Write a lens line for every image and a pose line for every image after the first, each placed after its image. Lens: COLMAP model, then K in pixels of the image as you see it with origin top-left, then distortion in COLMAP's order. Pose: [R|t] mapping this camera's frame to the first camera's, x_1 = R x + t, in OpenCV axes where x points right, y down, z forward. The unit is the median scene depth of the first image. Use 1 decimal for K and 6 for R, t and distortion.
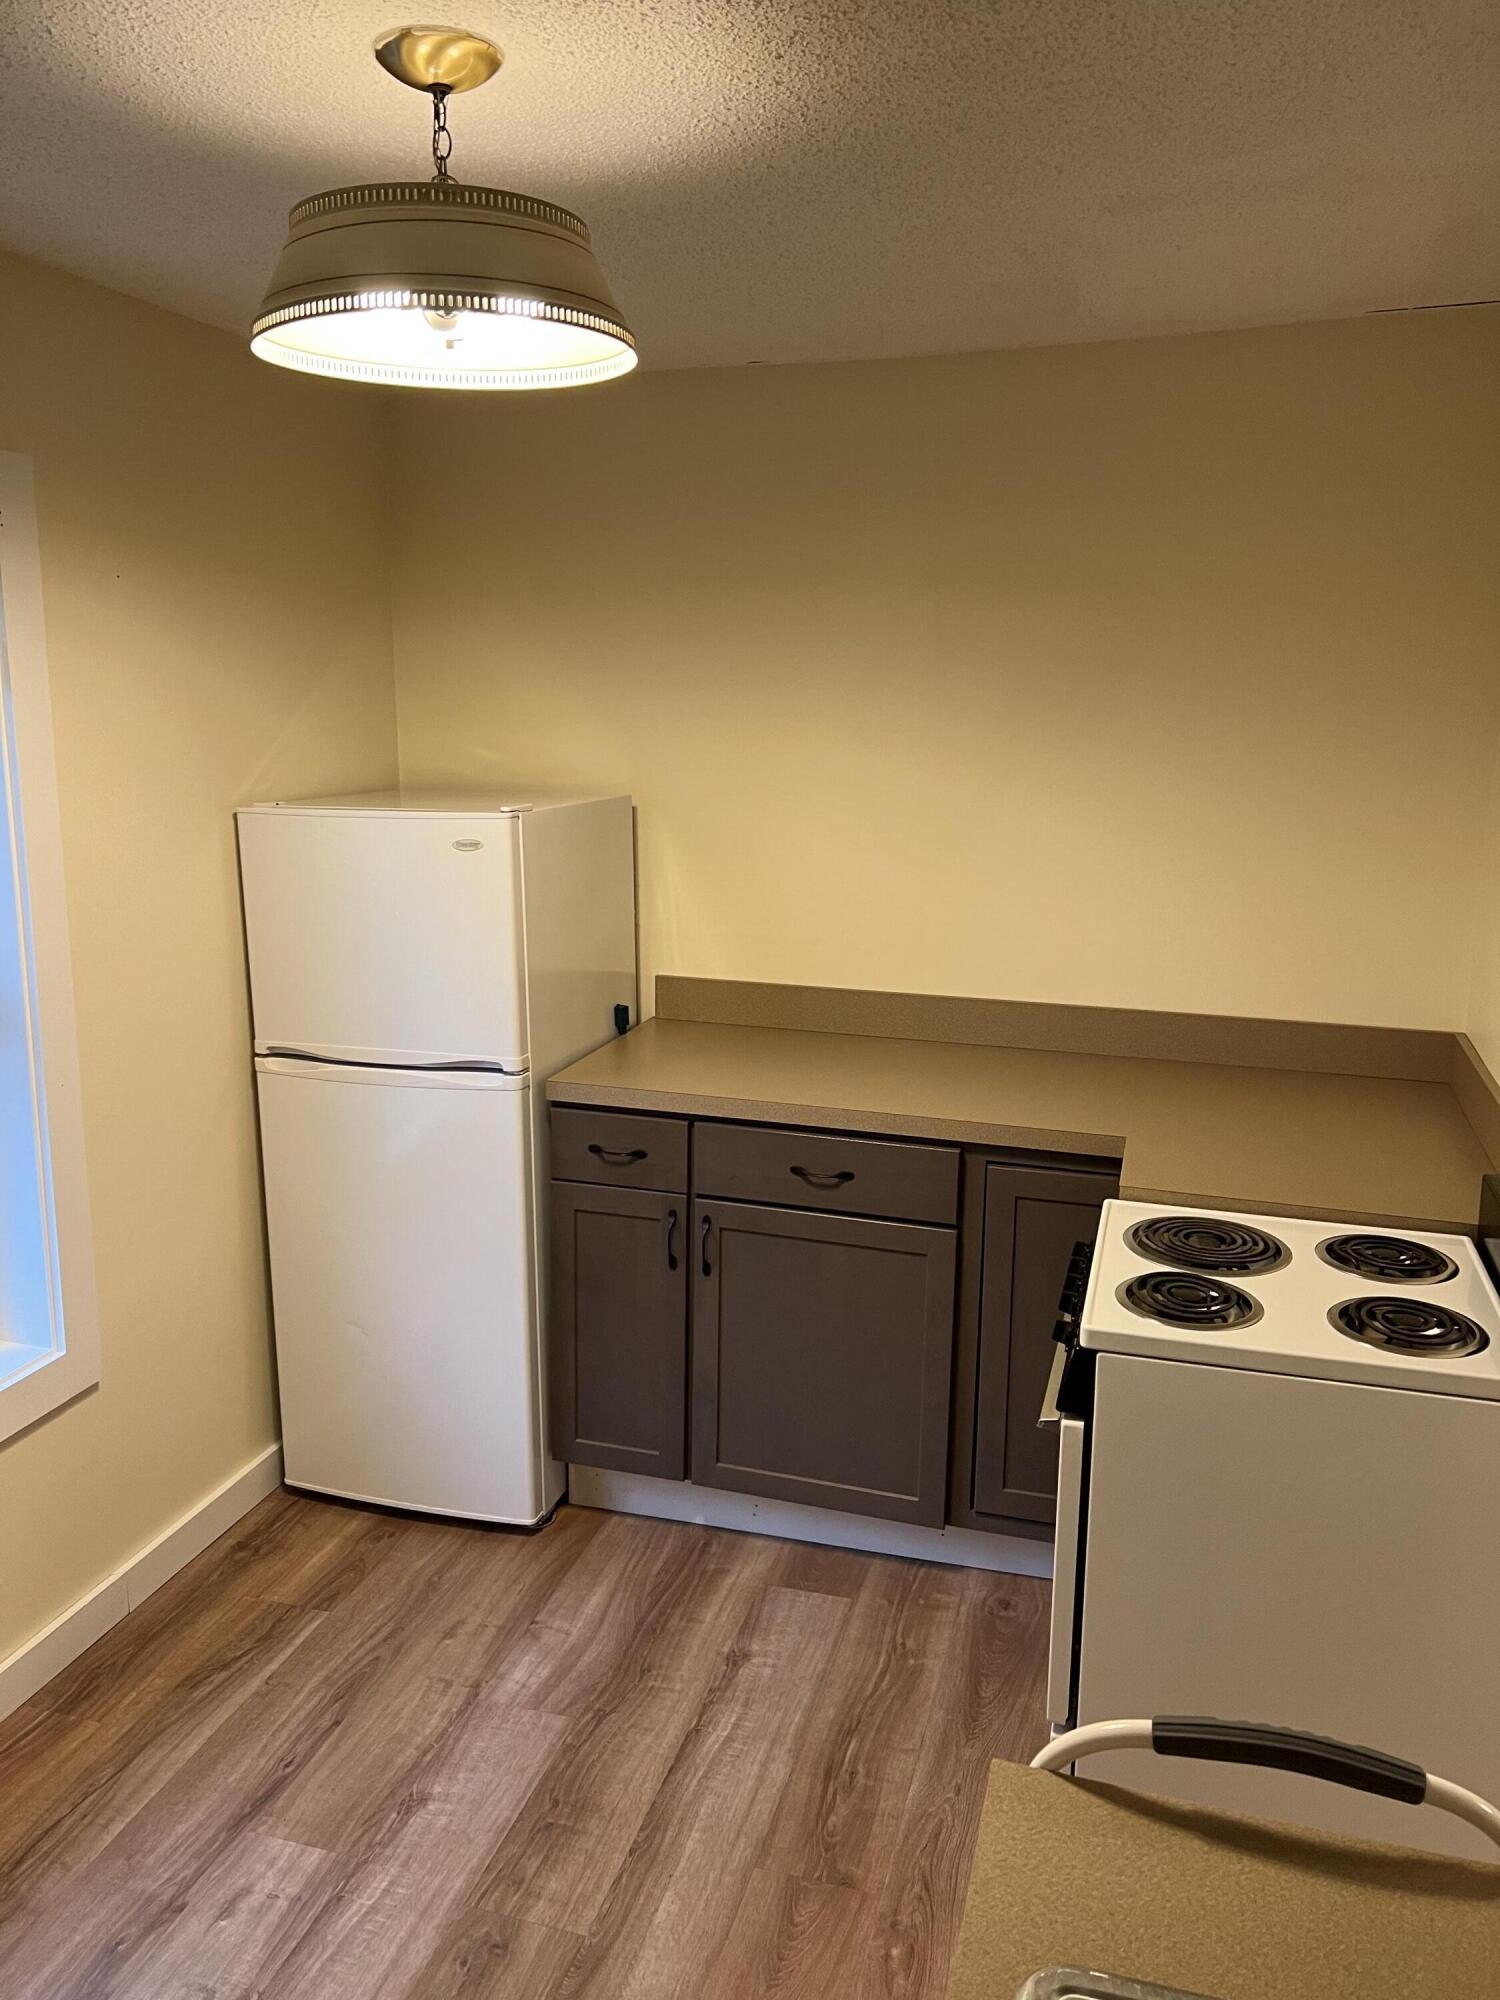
lens RADIAL K [[1512.7, 0, 749.1], [0, 1512.7, 1003.6], [0, 0, 1]] dist [0.062794, -0.067981]
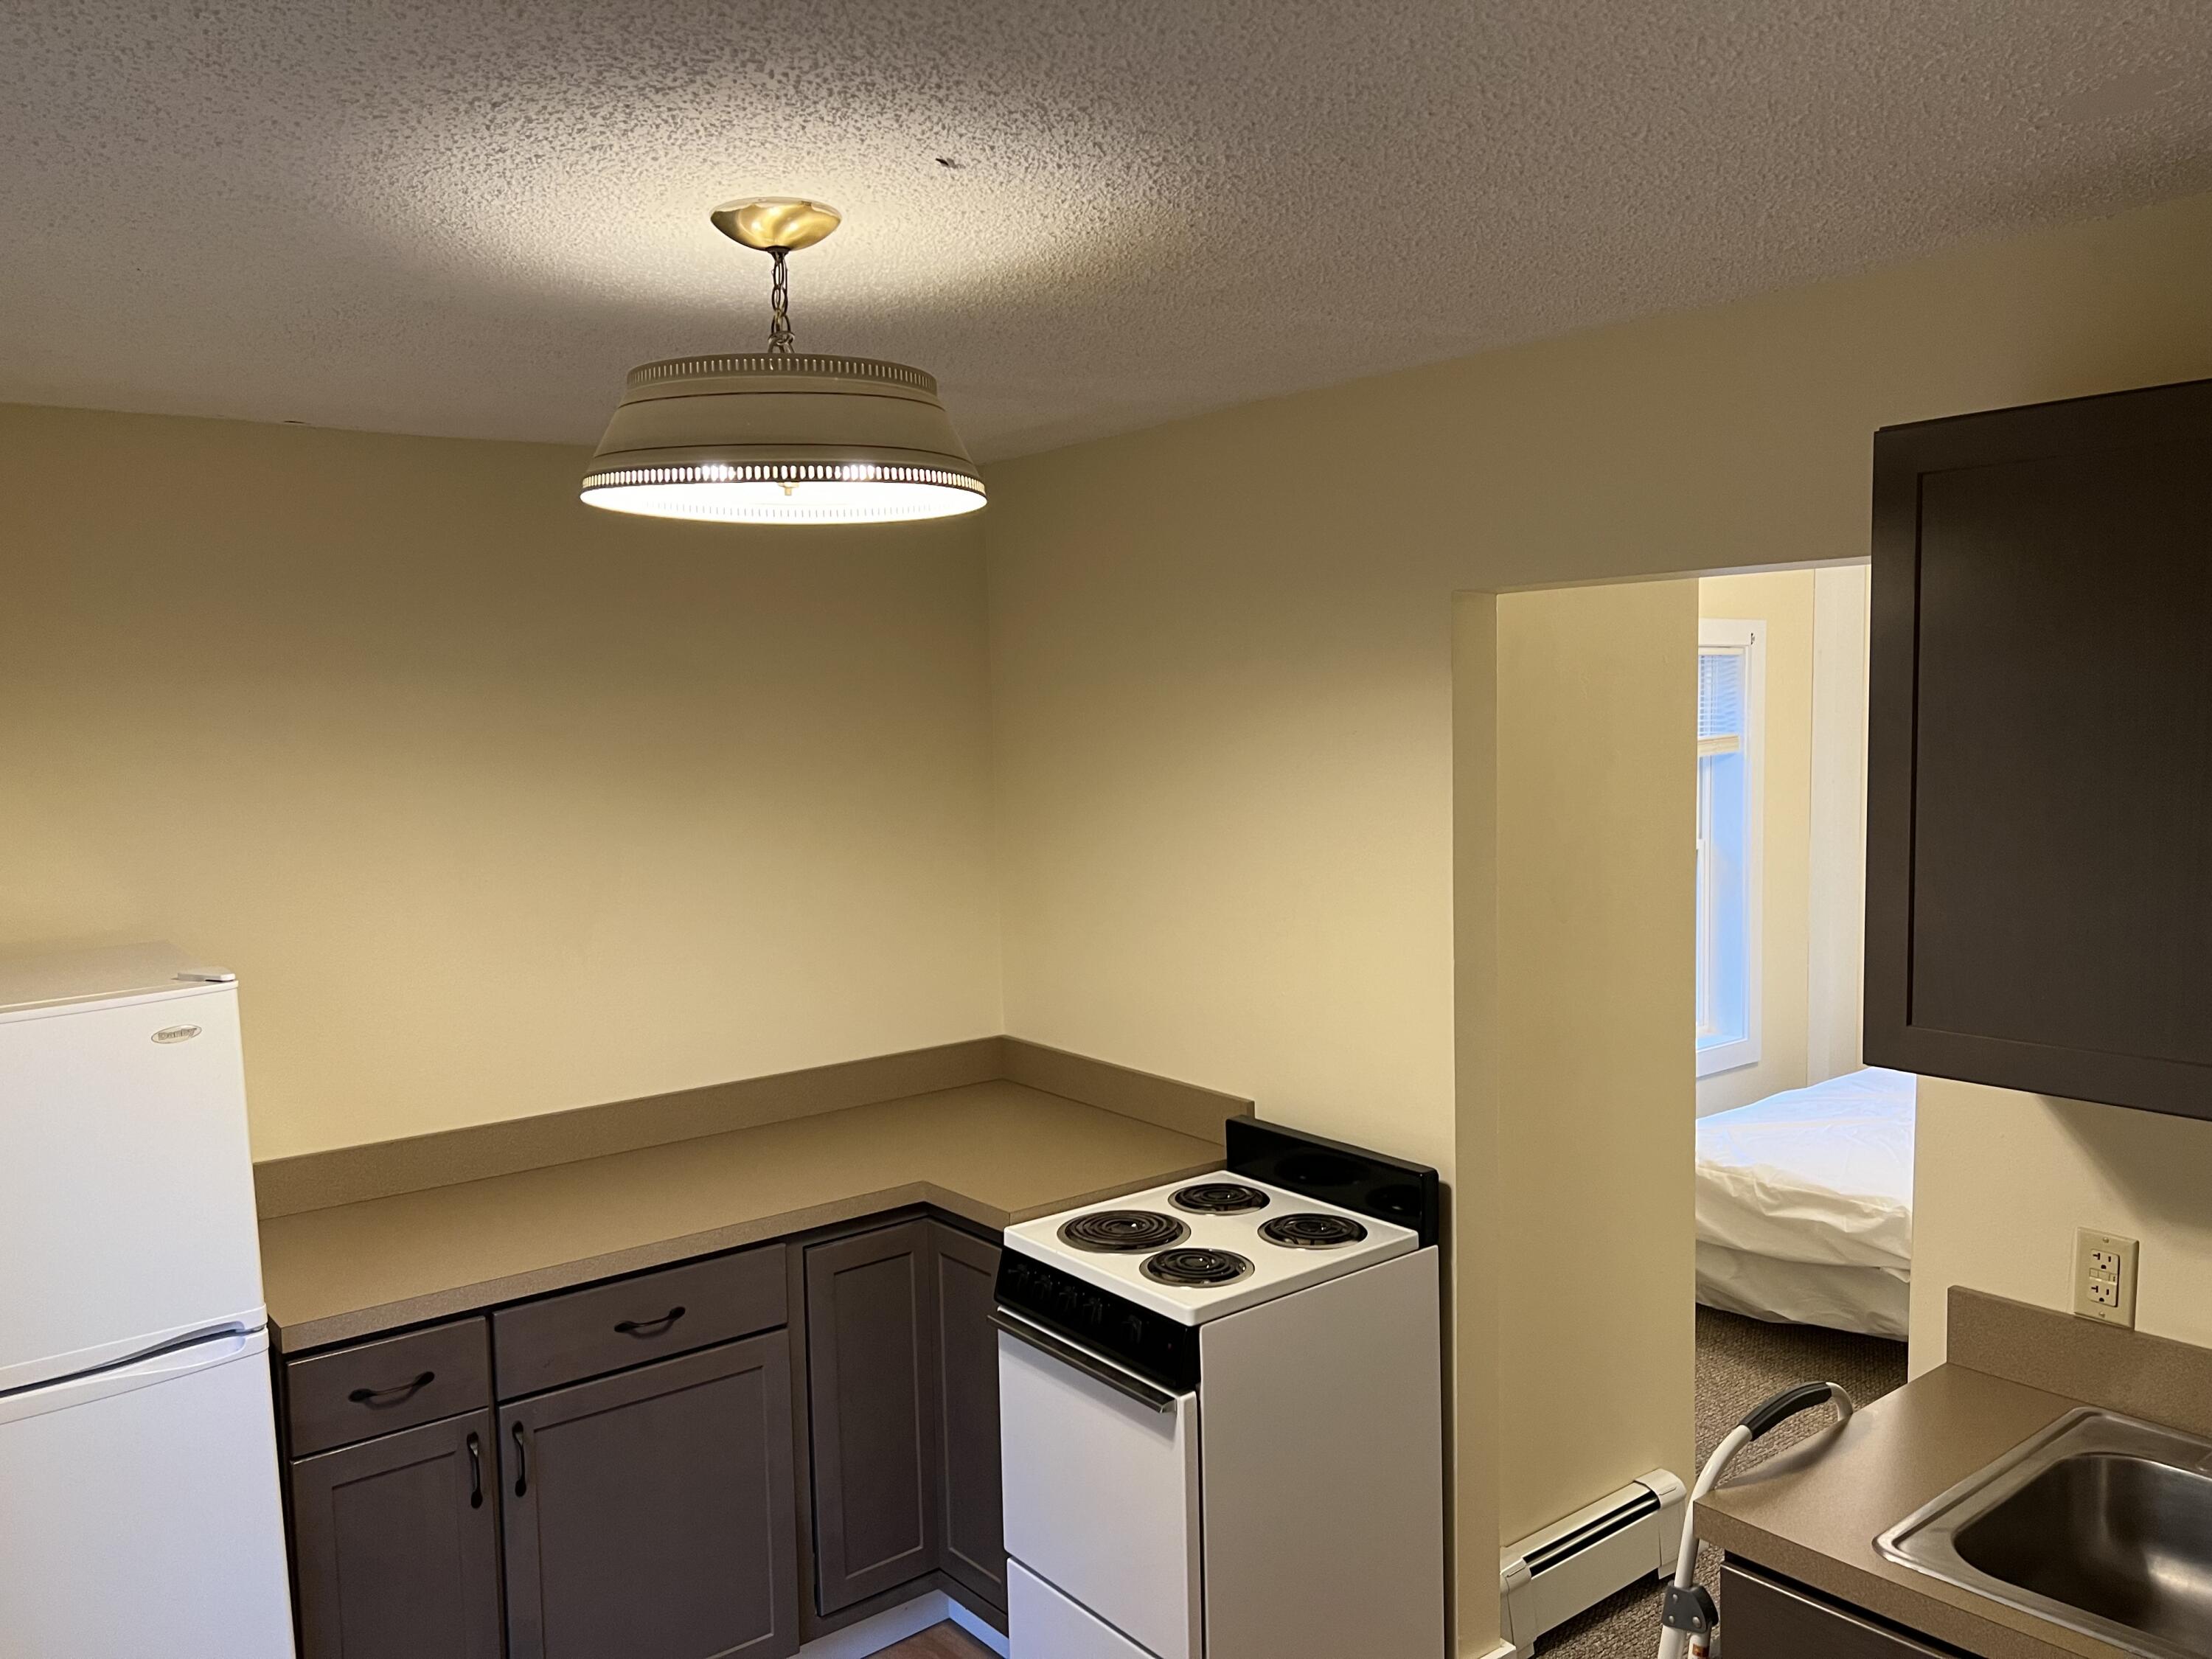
lens RADIAL K [[1673.1, 0, 1119.0], [0, 1673.1, 836.2], [0, 0, 1]] dist [0.062794, -0.067981]
pose [[0.575859, -0.092941, 0.812249, -0.583321], [0.201883, 0.978915, -0.031116, -0.081659], [-0.792231, 0.181898, 0.582480, 0.147807]]
